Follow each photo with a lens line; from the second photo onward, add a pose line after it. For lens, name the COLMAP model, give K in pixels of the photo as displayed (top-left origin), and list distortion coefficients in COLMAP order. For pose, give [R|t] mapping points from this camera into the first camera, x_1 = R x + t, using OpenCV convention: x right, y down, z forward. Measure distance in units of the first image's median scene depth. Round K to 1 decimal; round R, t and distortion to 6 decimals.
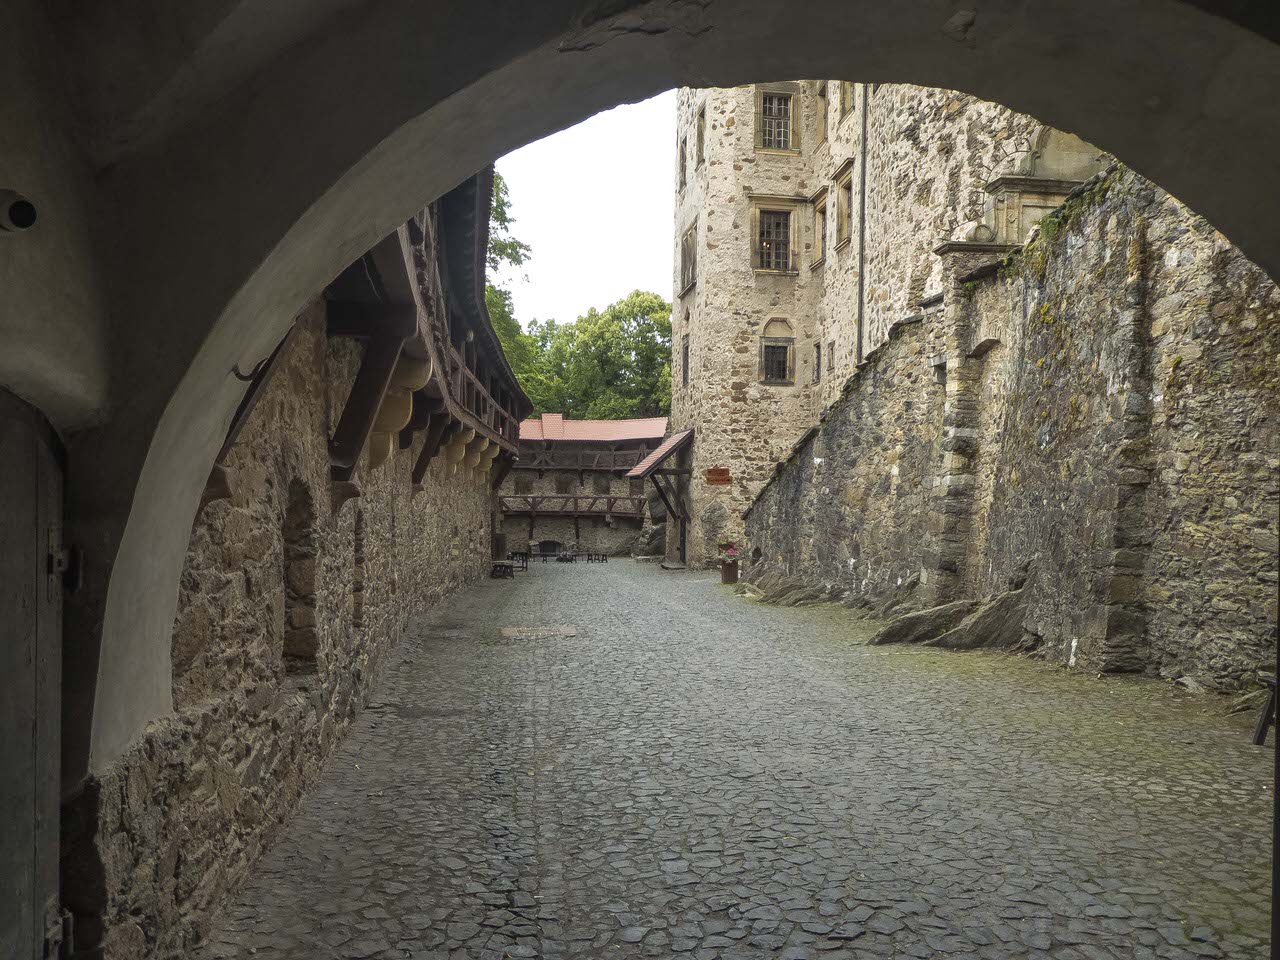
lens RADIAL K [[1087.8, 0, 640.0], [0, 1087.8, 480.0], [0, 0, 1]] dist [0.004936, 0.014499]
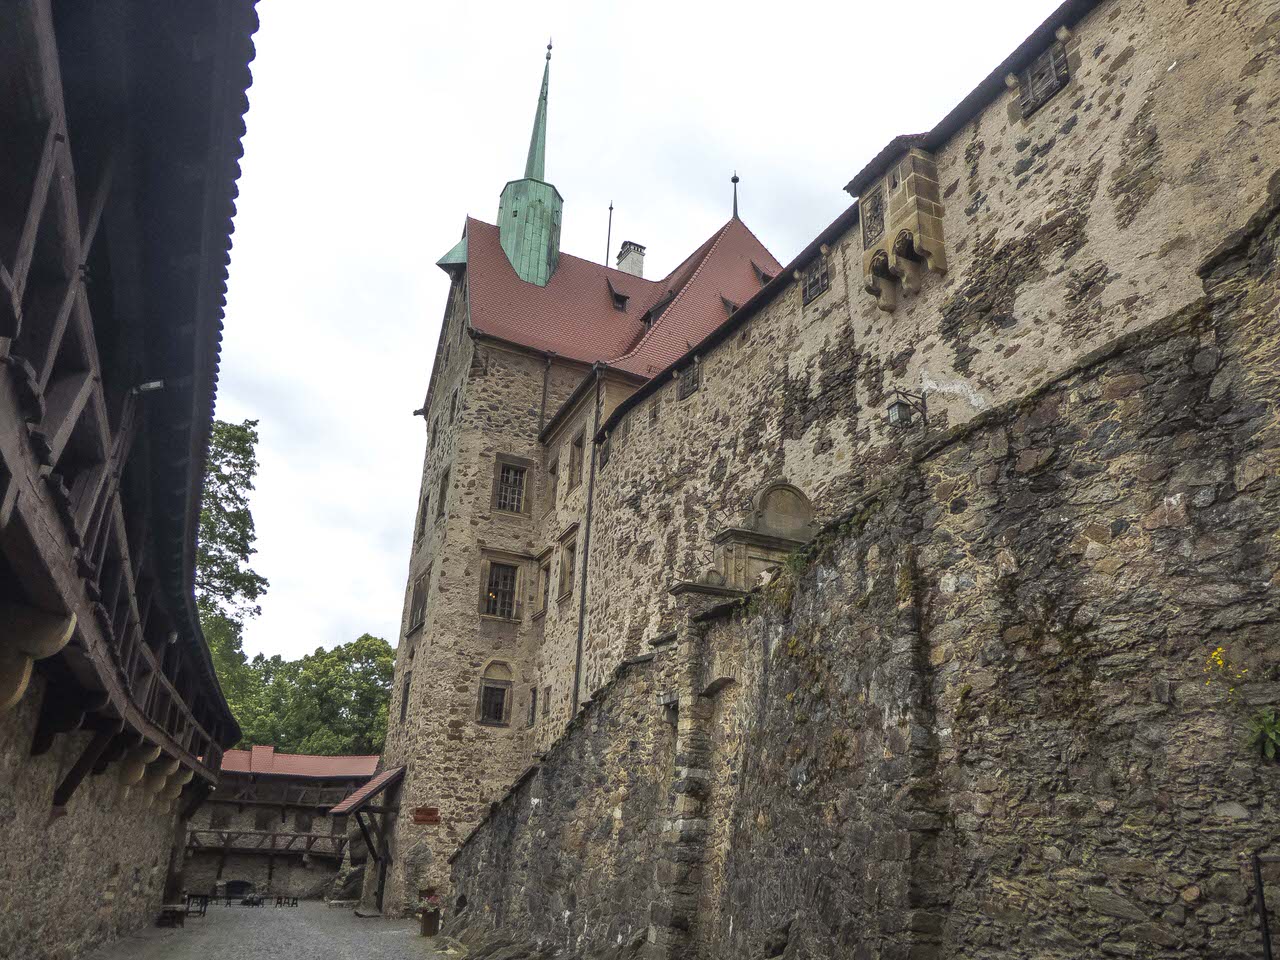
lens RADIAL K [[922.1, 0, 640.0], [0, 922.1, 480.0], [0, 0, 1]] dist [-0.039428, 0.020622]
pose [[0.956265, 0.129565, 0.262242, -0.000755], [-0.028665, 0.933741, -0.356801, 0.004323], [-0.291095, 0.333679, 0.896617, 0.133409]]
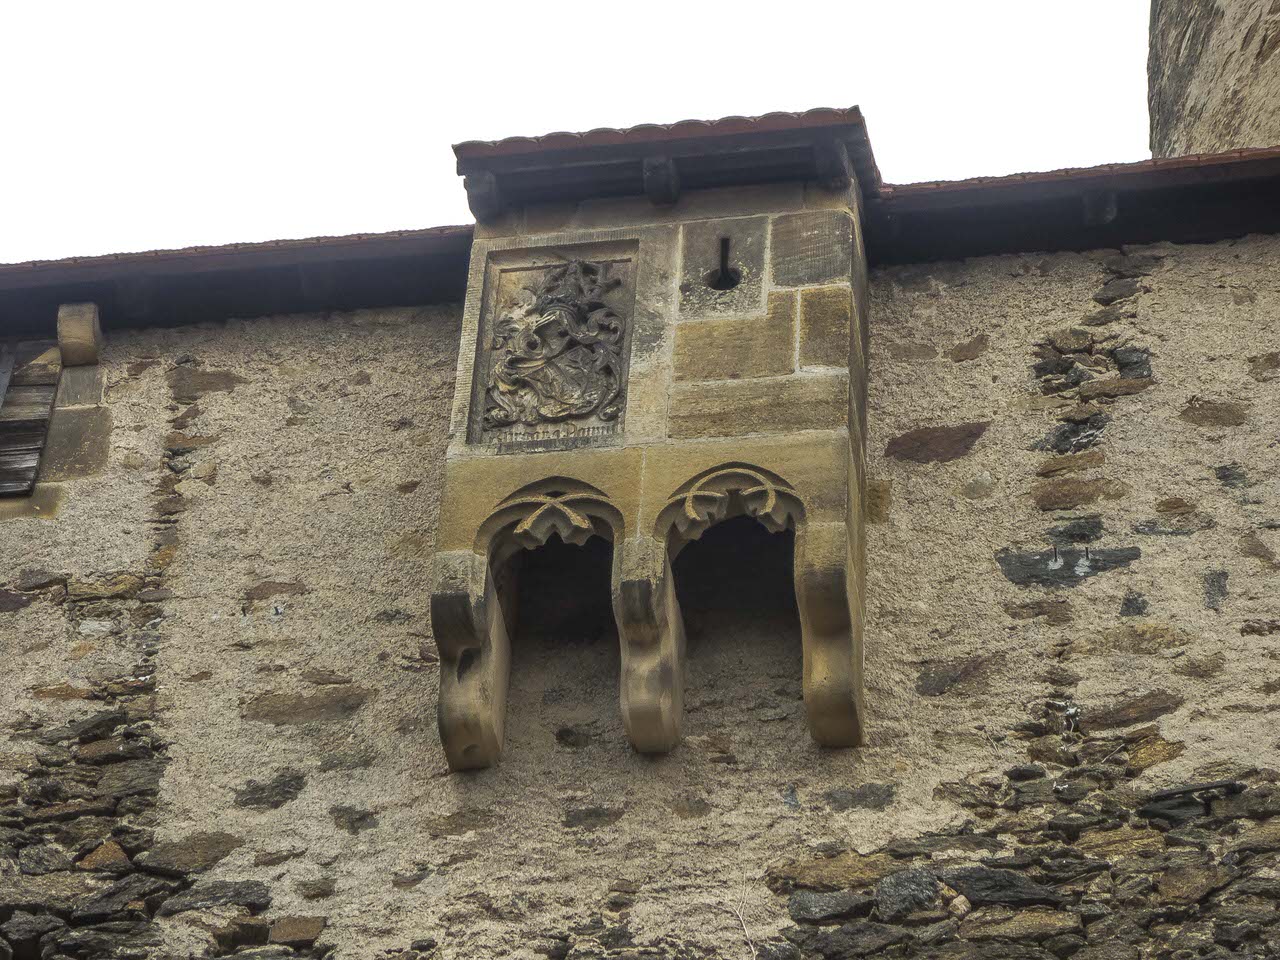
lens RADIAL K [[3920.2, 0, 640.0], [0, 3920.2, 480.0], [0, 0, 1]] dist [0.040347, 0.315391]
pose [[0.281100, 0.669027, 0.688031, -0.055383], [-0.043996, 0.725169, -0.687164, 0.007887], [-0.958669, 0.162891, 0.233280, 0.358215]]
